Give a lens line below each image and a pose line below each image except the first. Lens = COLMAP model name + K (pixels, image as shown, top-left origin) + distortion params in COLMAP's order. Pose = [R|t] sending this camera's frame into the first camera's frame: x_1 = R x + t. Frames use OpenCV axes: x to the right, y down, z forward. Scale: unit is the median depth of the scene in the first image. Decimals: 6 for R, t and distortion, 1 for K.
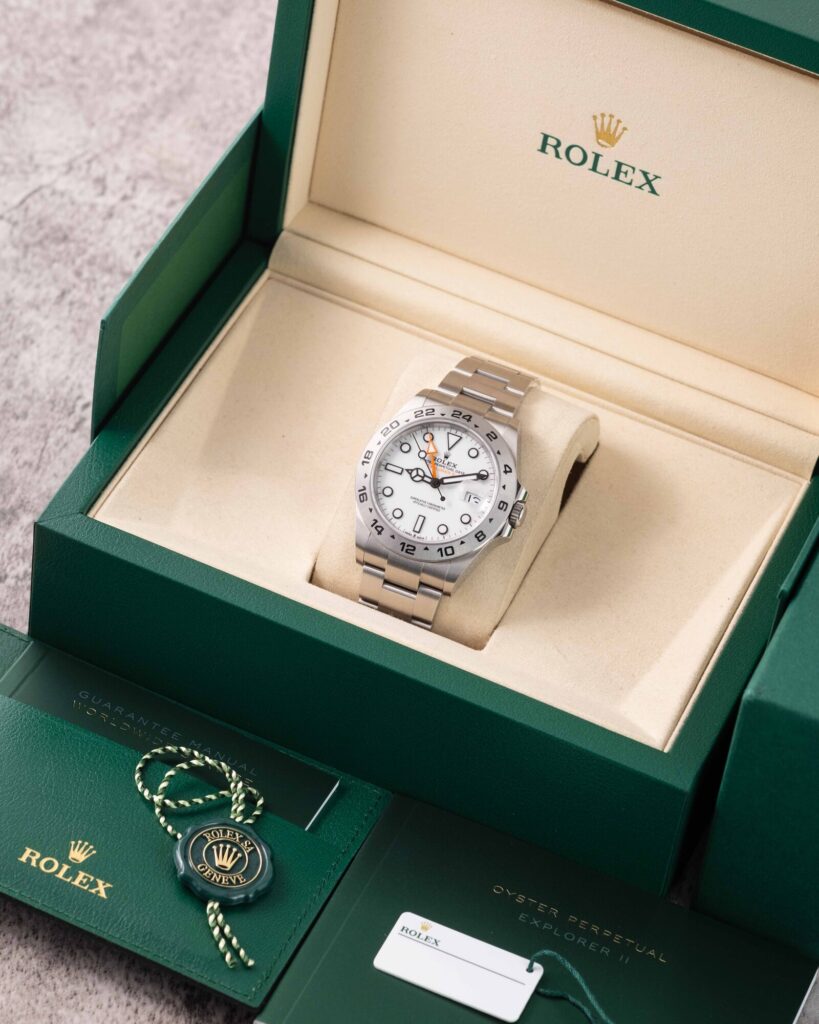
lens RADIAL K [[4347.0, 0, 409.9], [0, 4347.0, 514.9], [0, 0, 1]] dist [0.148200, 0.000000]
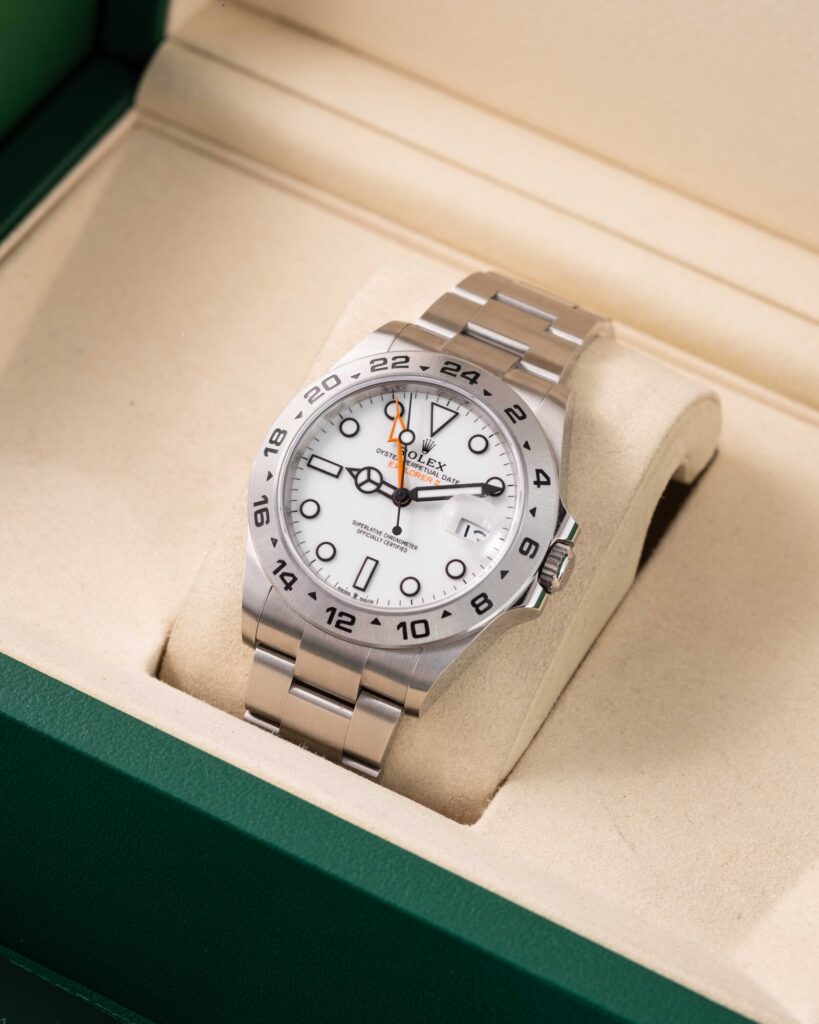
lens RADIAL K [[4347.0, 0, 405.8], [0, 4347.0, 506.5], [0, 0, 1]] dist [0.148200, 0.000000]
pose [[0.998158, 0.057006, -0.020761, 0.017054], [-0.057683, 0.997768, -0.033639, 0.011131], [0.018798, 0.034775, 0.999218, 0.477837]]
